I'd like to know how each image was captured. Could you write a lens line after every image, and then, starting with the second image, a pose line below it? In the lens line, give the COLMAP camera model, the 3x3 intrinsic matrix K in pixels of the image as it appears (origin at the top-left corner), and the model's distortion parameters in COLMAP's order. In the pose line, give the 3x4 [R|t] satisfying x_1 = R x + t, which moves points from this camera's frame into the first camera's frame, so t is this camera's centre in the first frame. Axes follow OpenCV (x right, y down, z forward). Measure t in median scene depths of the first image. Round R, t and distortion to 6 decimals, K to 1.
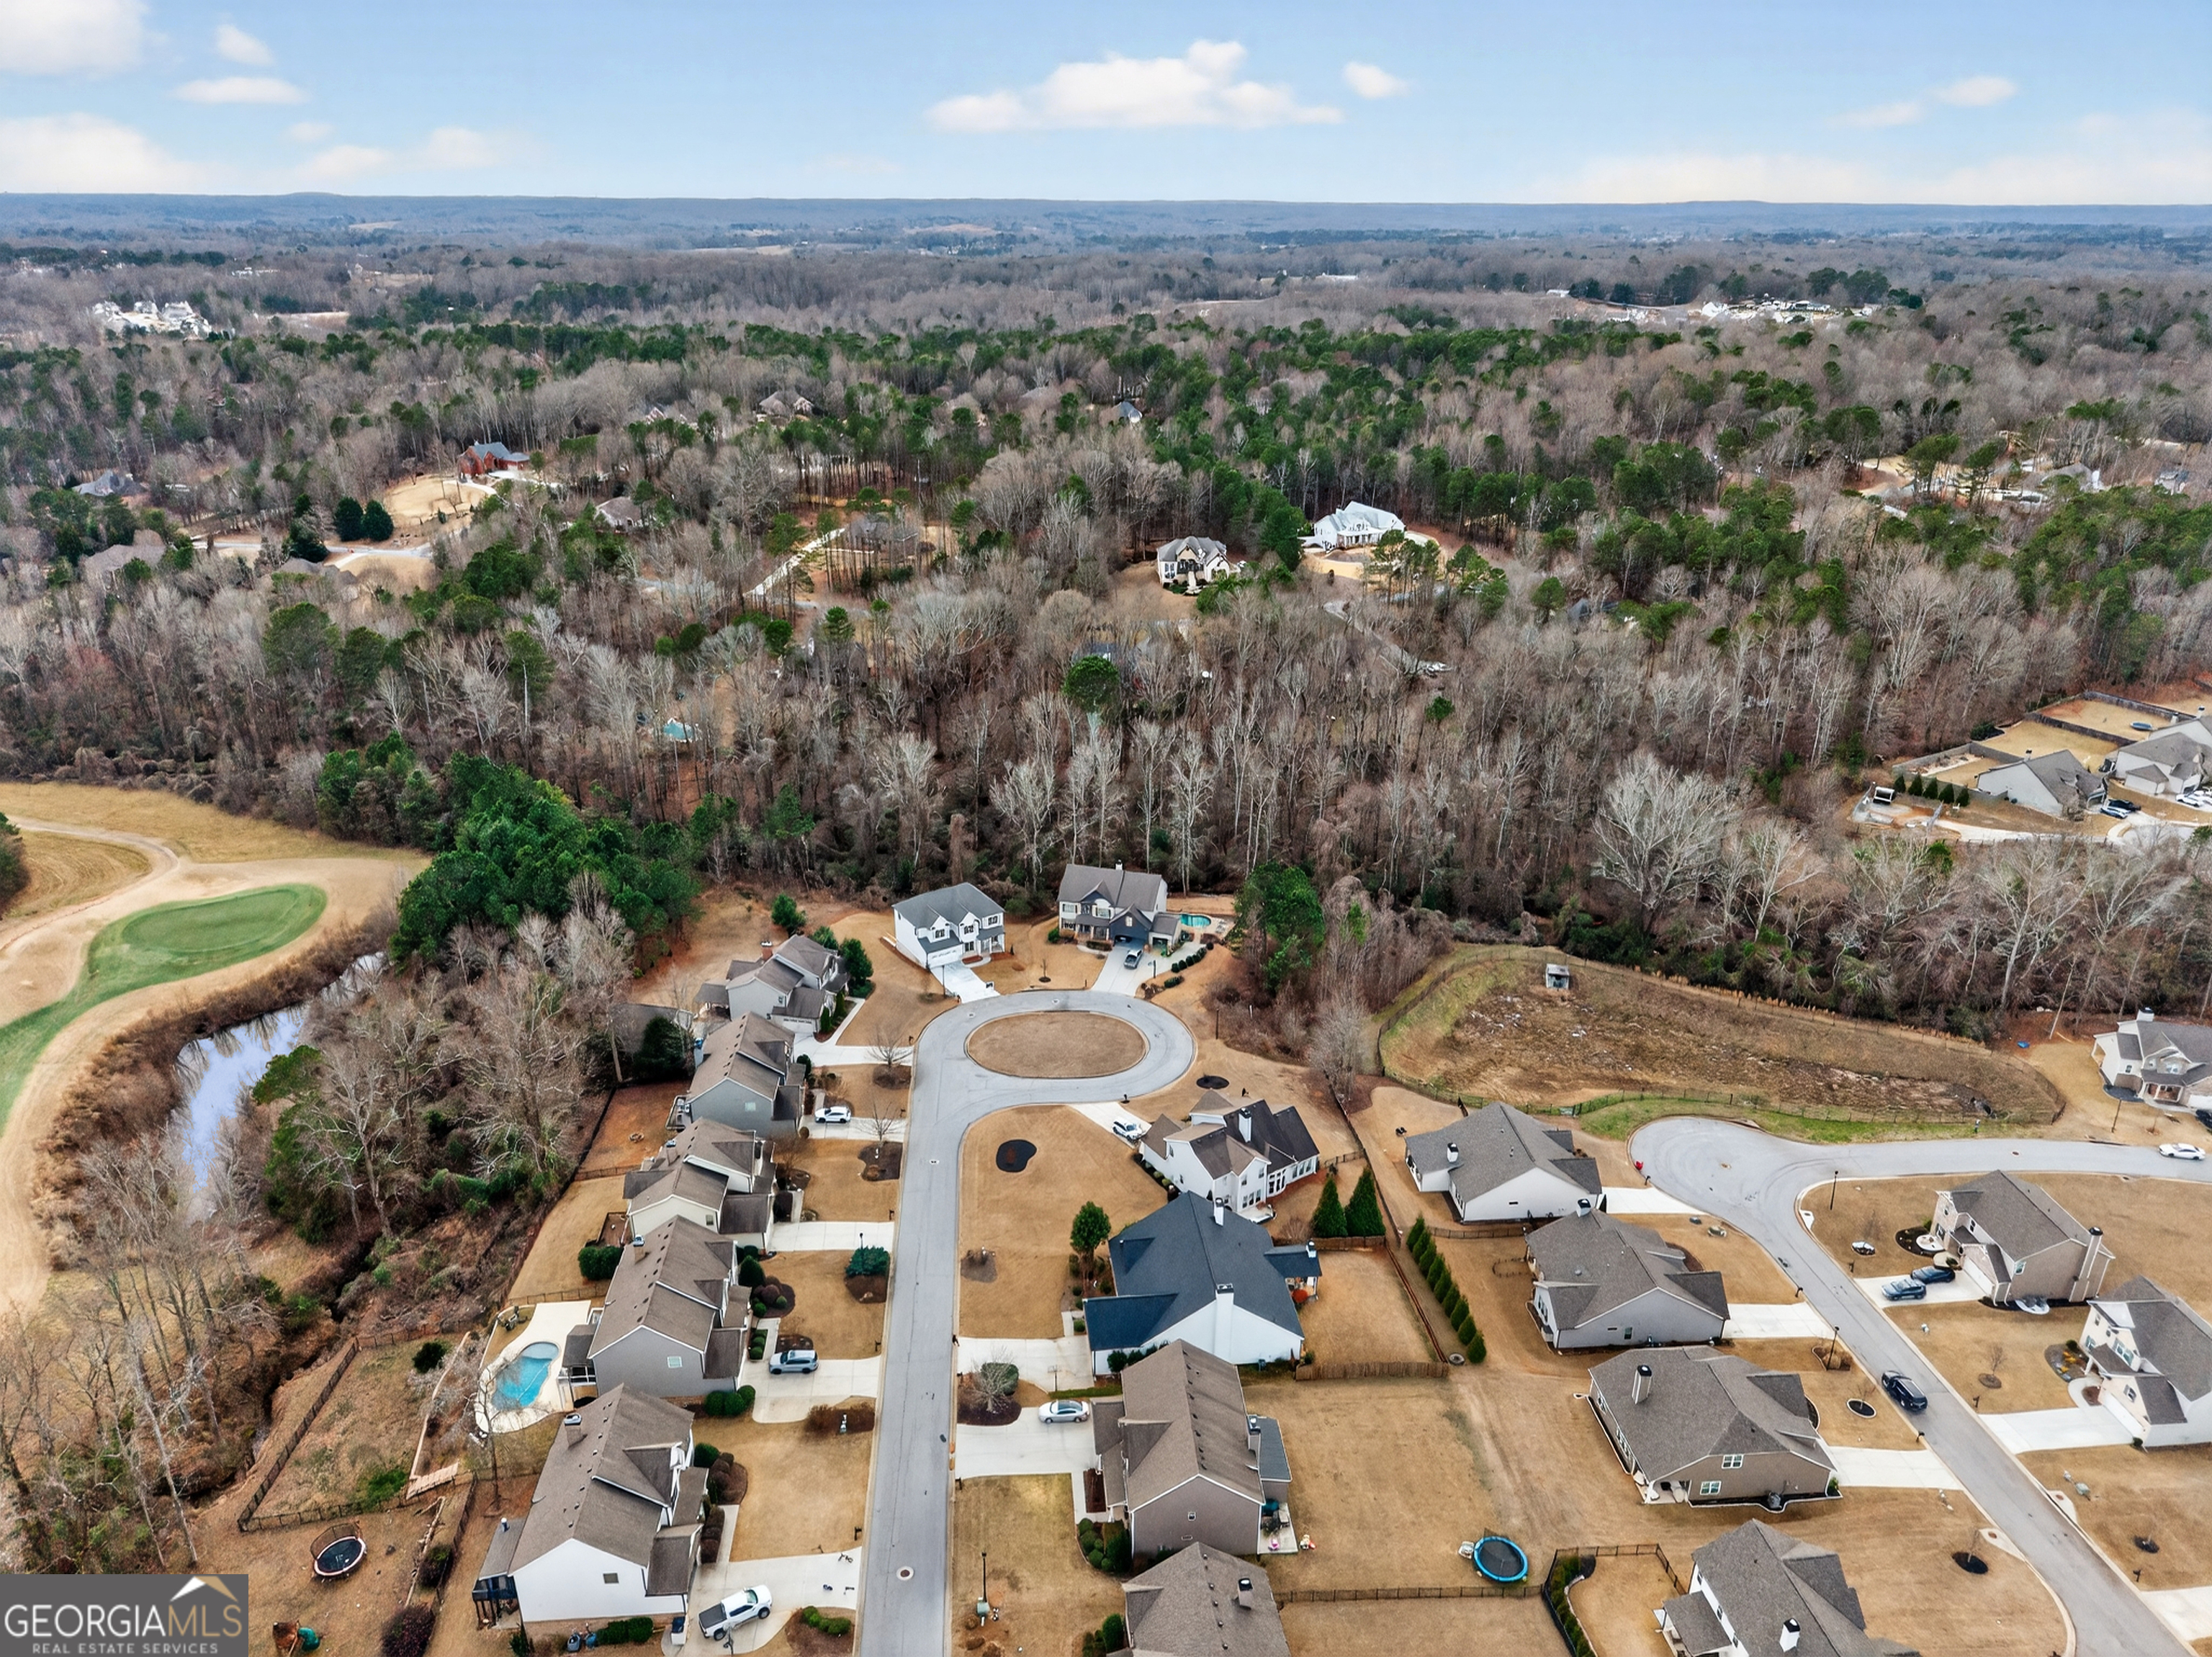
lens RADIAL K [[1478.2, 0, 1102.5], [0, 1478.2, 825.9], [0, 0, 1]] dist [0.043616, -0.046128]
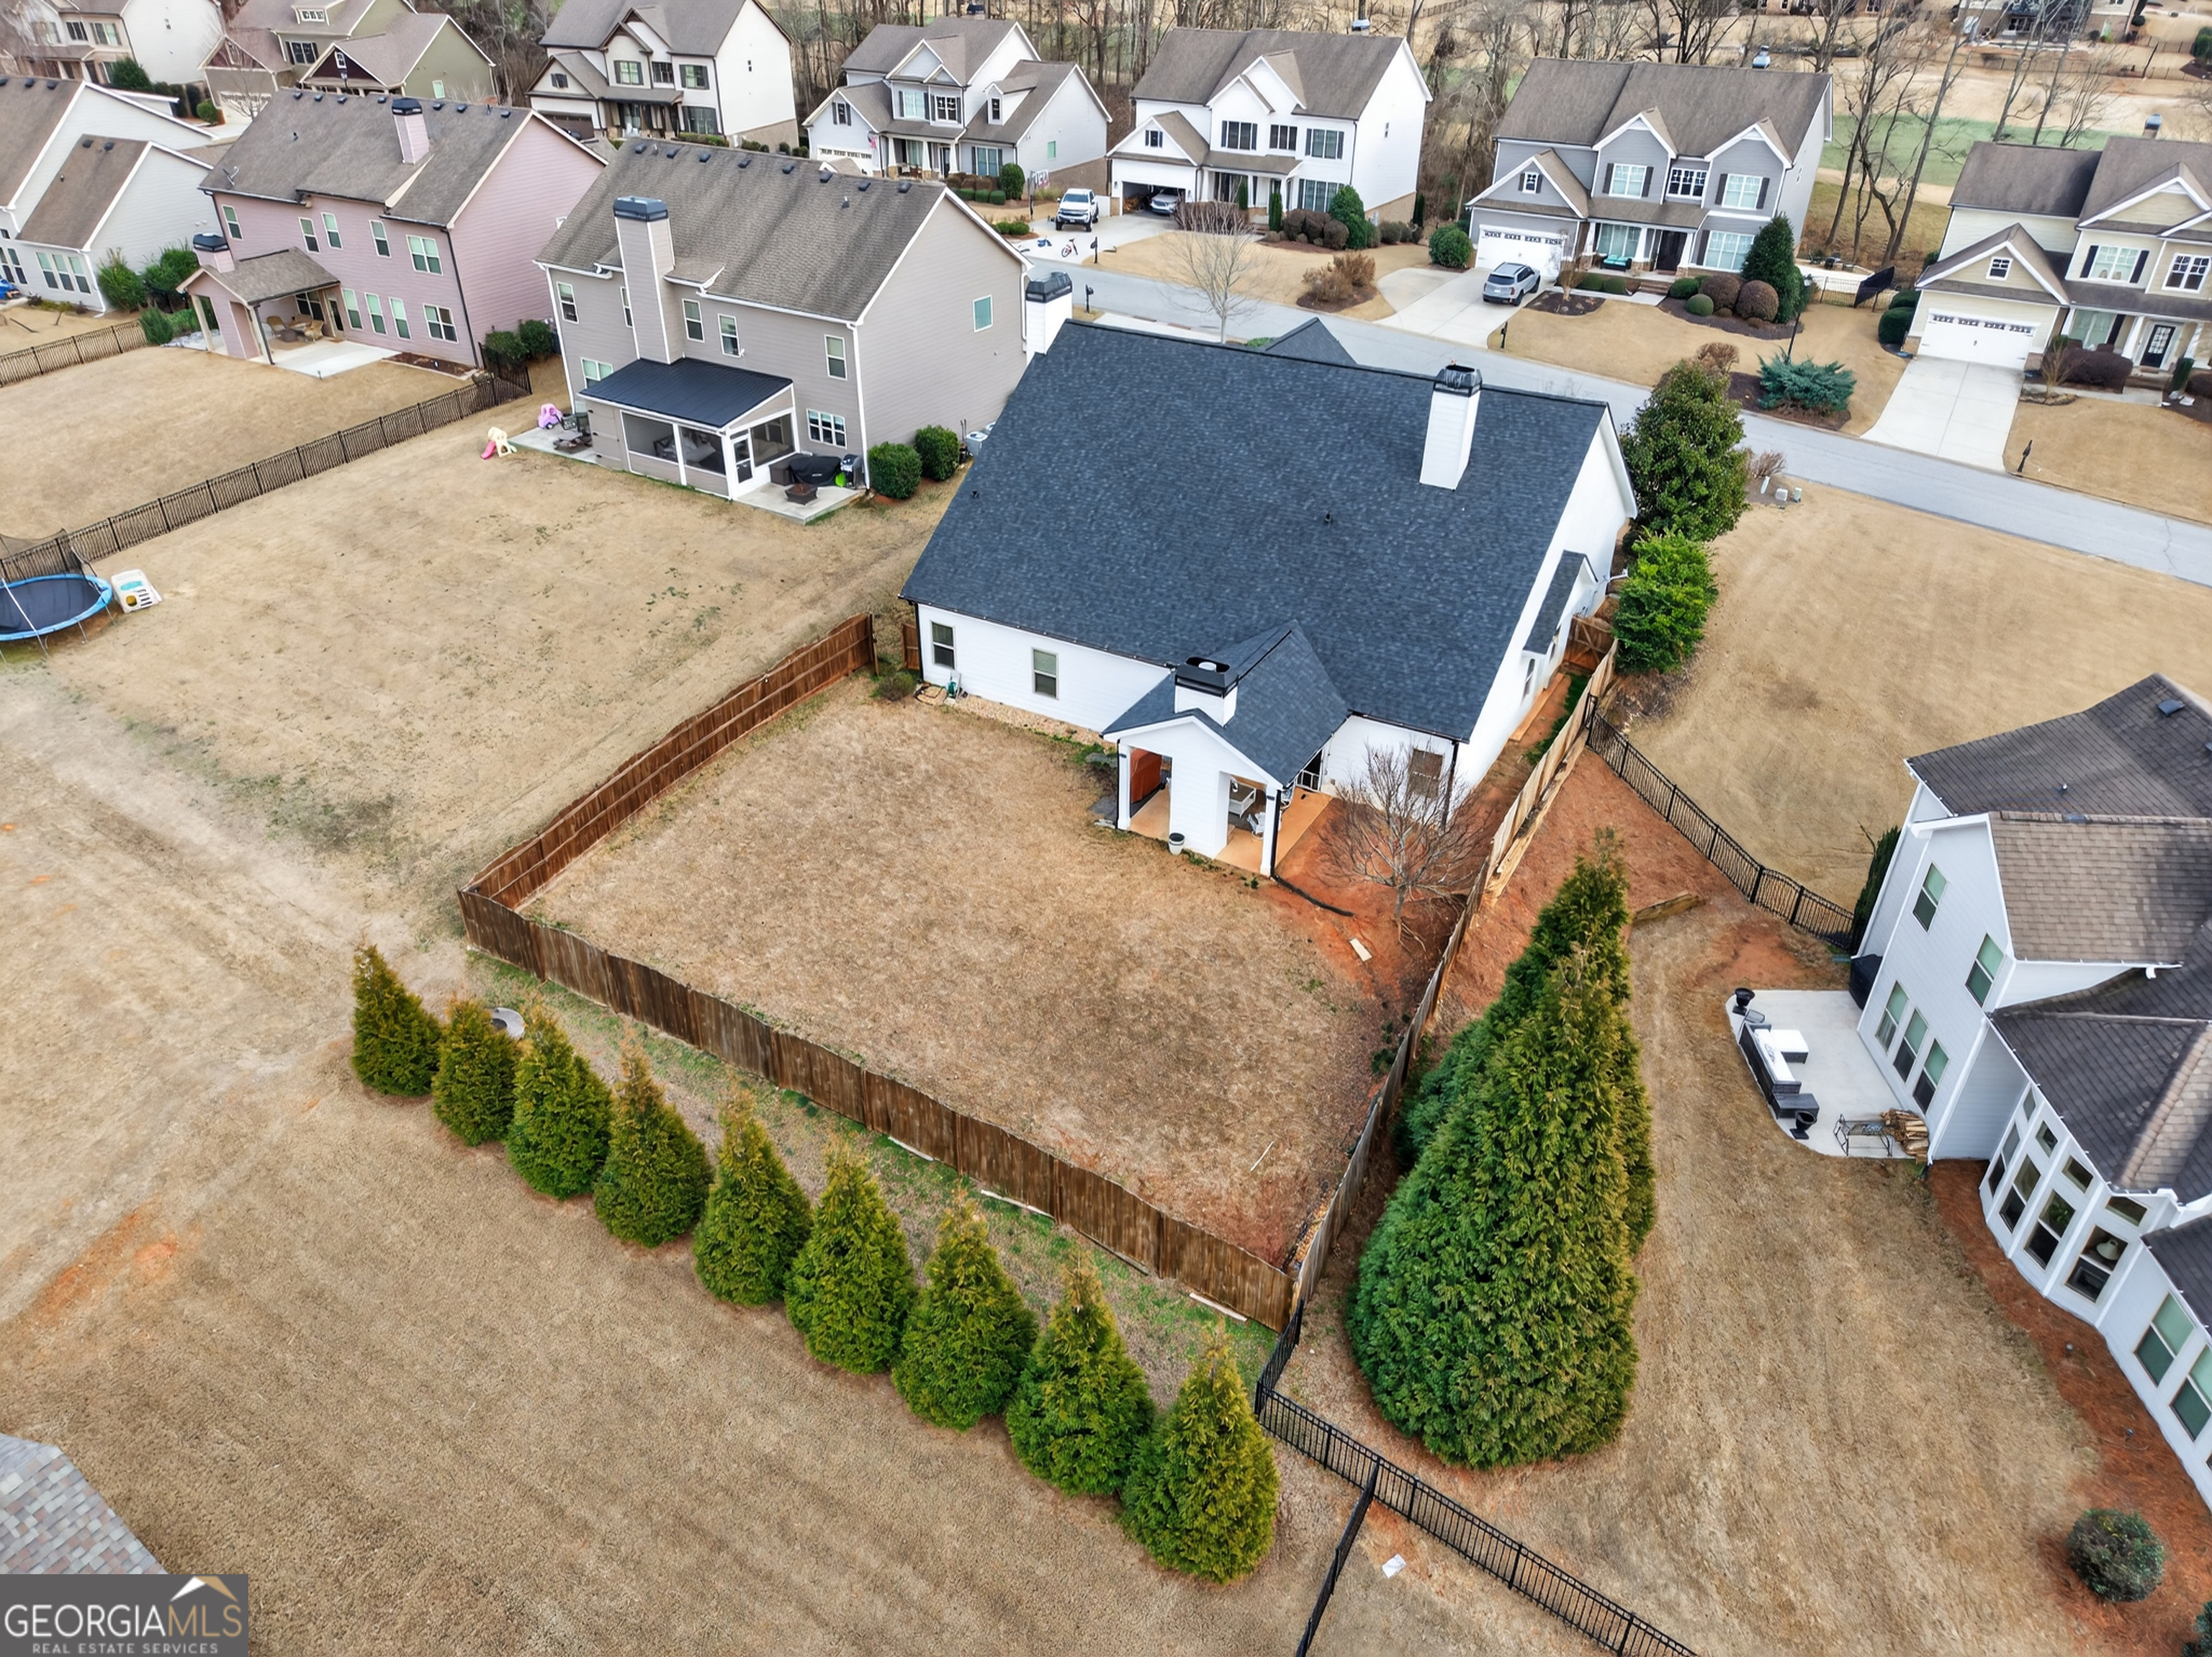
lens RADIAL K [[1478.2, 0, 1099.2], [0, 1478.2, 826.3], [0, 0, 1]] dist [0.043616, -0.046128]
pose [[-0.594050, 0.420984, -0.685476, 0.248246], [-0.328878, 0.650558, 0.684553, 0.122605], [0.734128, 0.632097, -0.248011, 0.847895]]
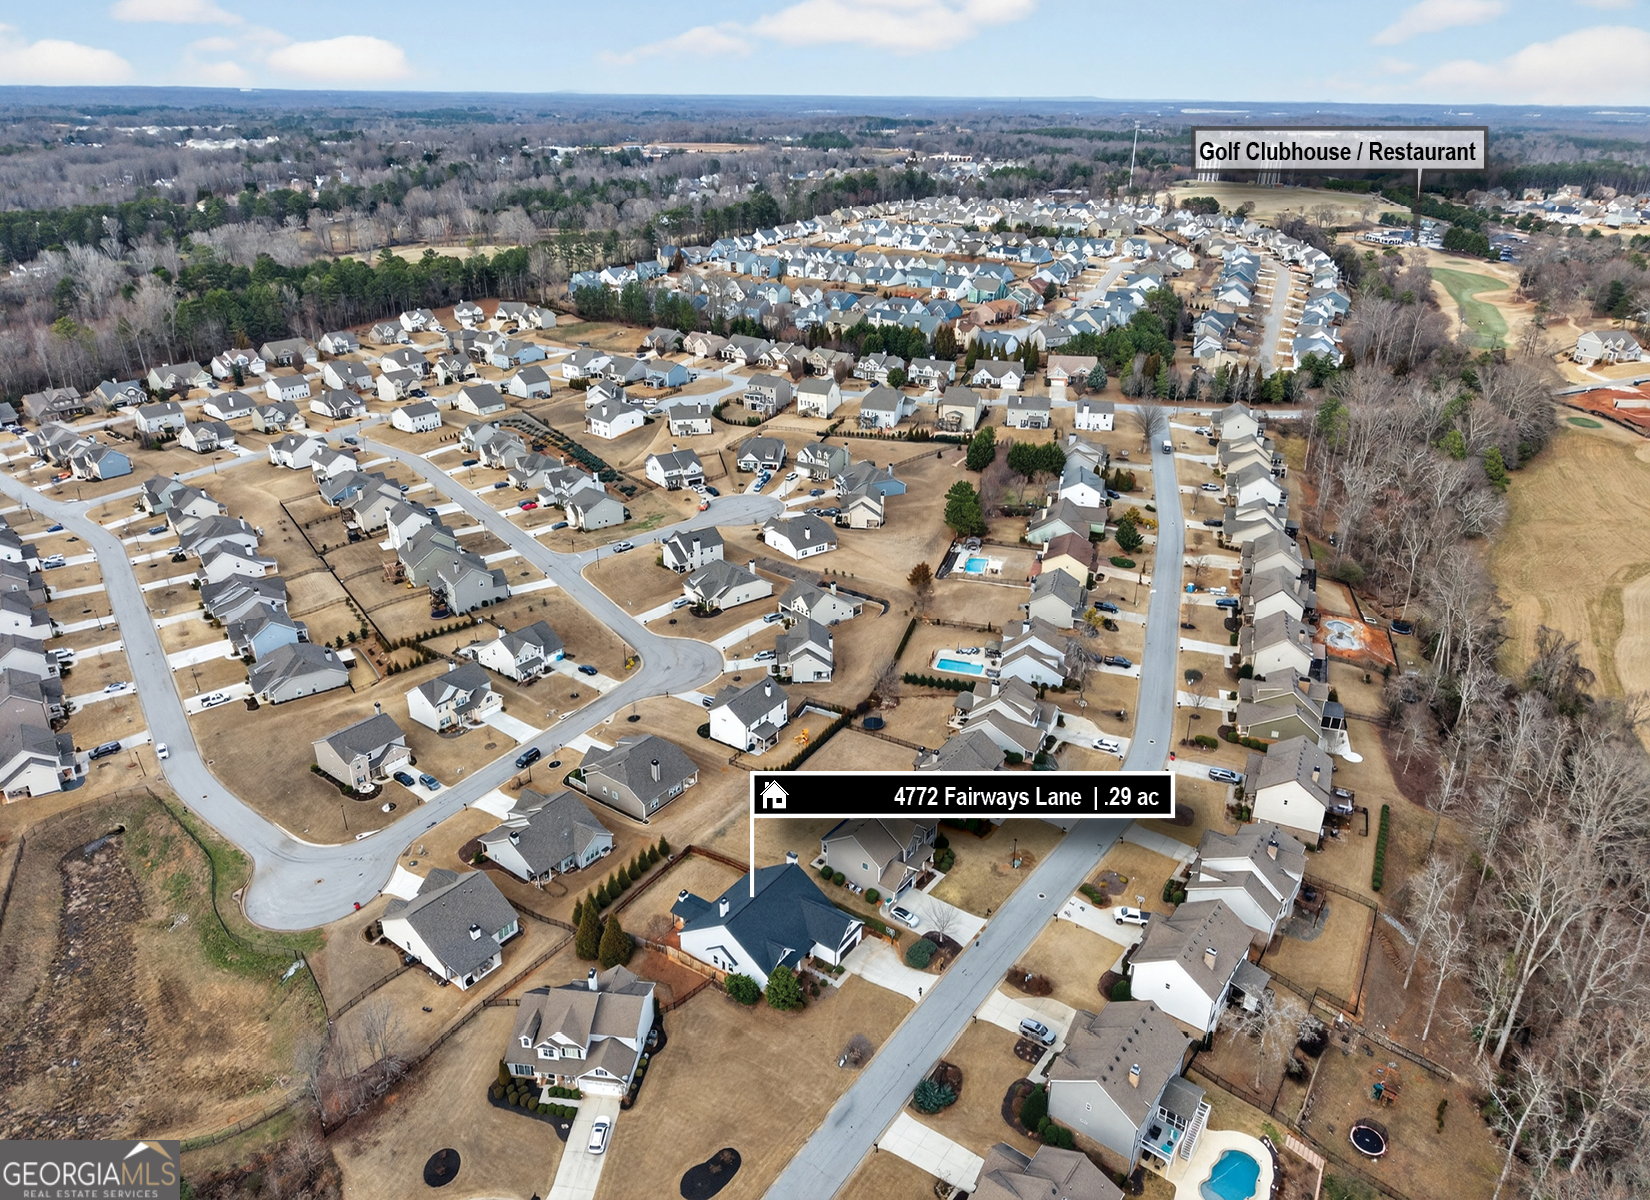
lens RADIAL K [[1089.4, 0, 817.1], [0, 1089.4, 599.6], [0, 0, 1]] dist [0.033007, -0.010949]
pose [[-0.746296, -0.289891, 0.599171, -0.396176], [0.248010, 0.714250, 0.654476, -0.451291], [-0.617684, 0.637033, -0.461146, 0.981077]]
